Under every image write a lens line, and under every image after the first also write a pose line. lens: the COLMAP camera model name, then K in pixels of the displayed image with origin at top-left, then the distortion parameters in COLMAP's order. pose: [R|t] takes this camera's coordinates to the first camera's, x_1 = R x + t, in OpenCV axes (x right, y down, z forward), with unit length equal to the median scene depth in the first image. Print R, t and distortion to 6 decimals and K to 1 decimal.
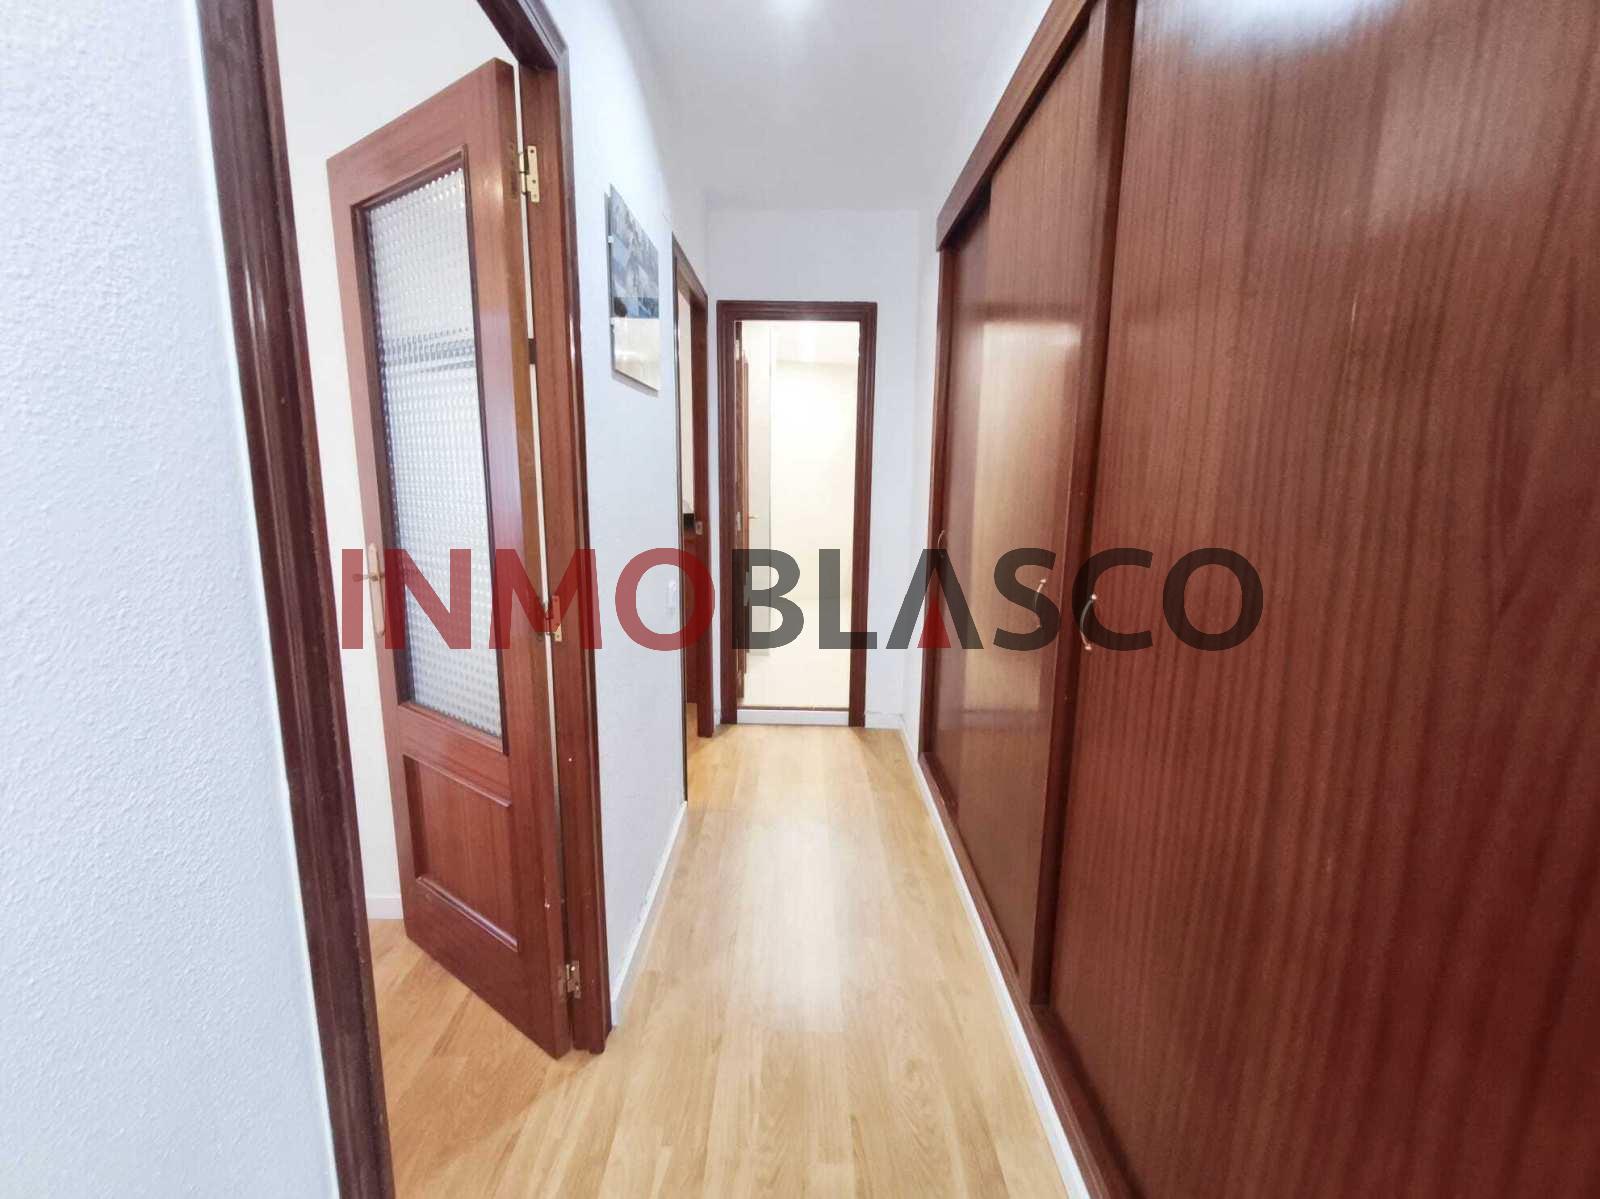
lens RADIAL K [[671.0, 0, 797.2], [0, 671.0, 588.0], [0, 0, 1]] dist [-0.003981, 0.000117]
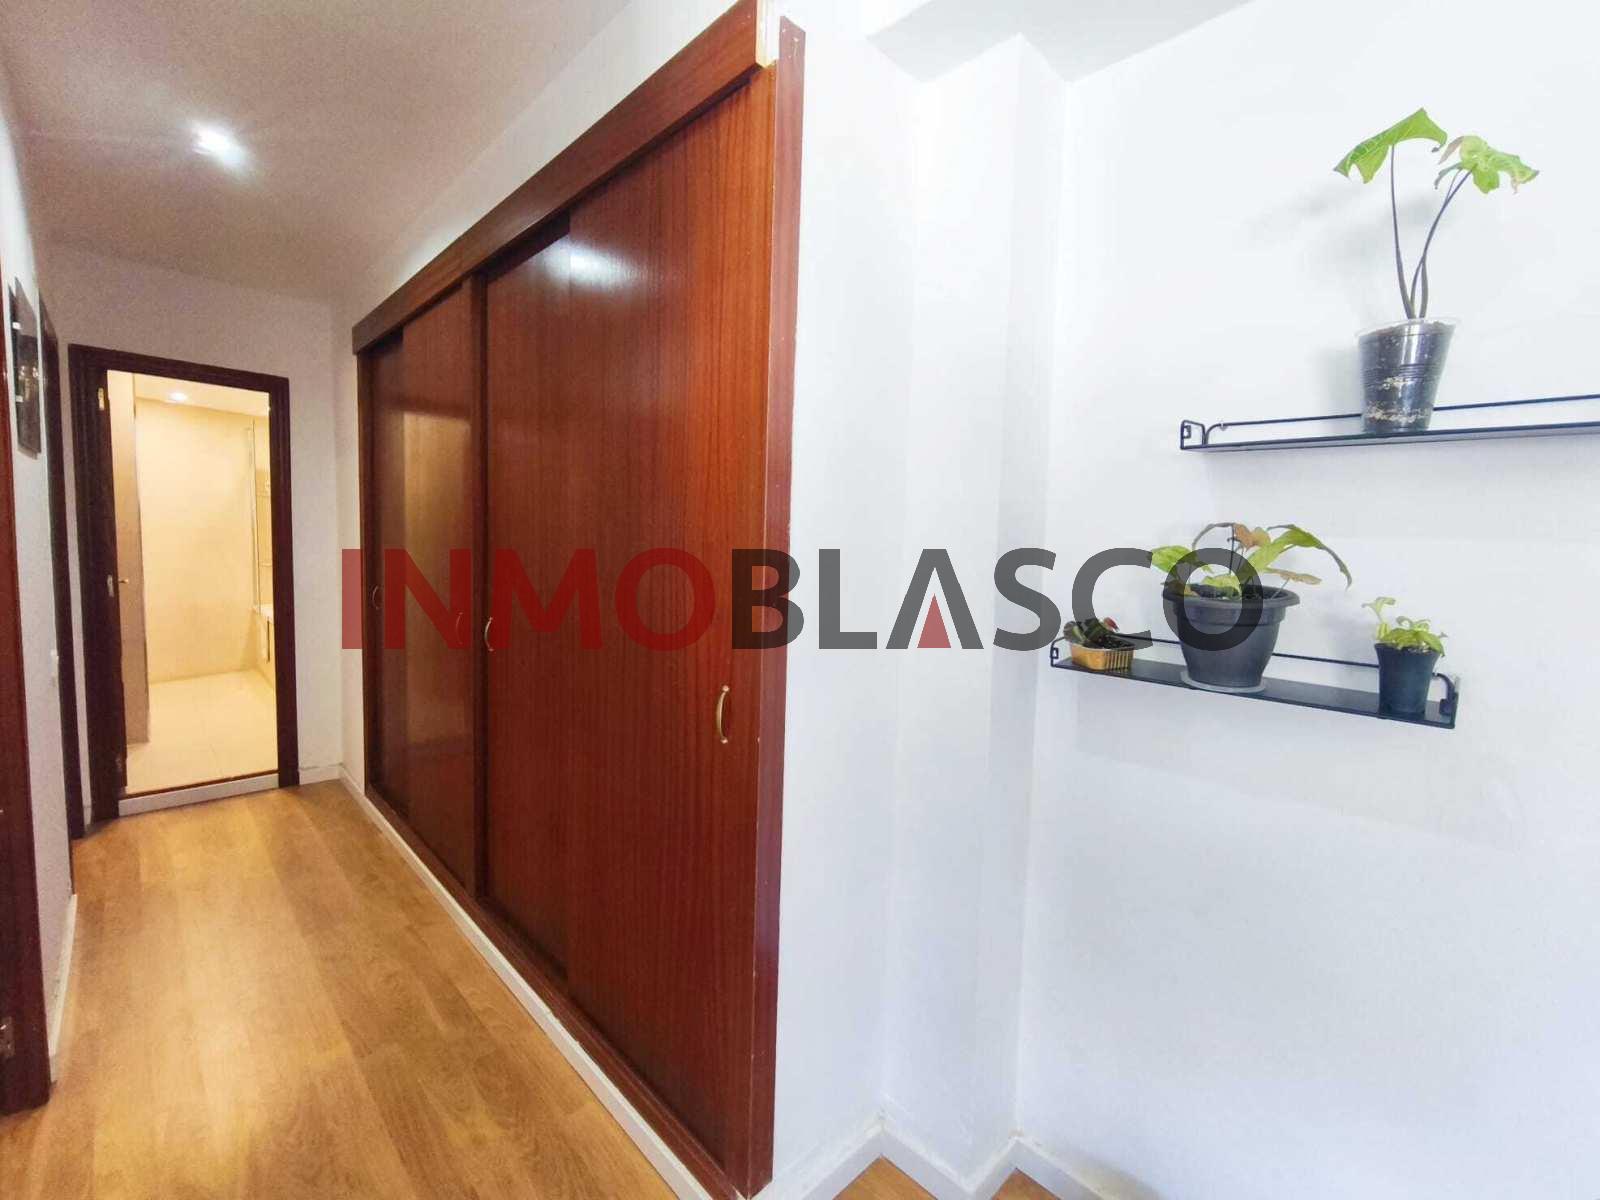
lens RADIAL K [[671.0, 0, 797.2], [0, 671.0, 588.5], [0, 0, 1]] dist [-0.003981, 0.000117]
pose [[0.703477, -0.044637, 0.709315, -0.082112], [0.098559, 0.994510, -0.035163, 0.027145], [-0.703851, 0.094646, 0.704014, -0.291705]]
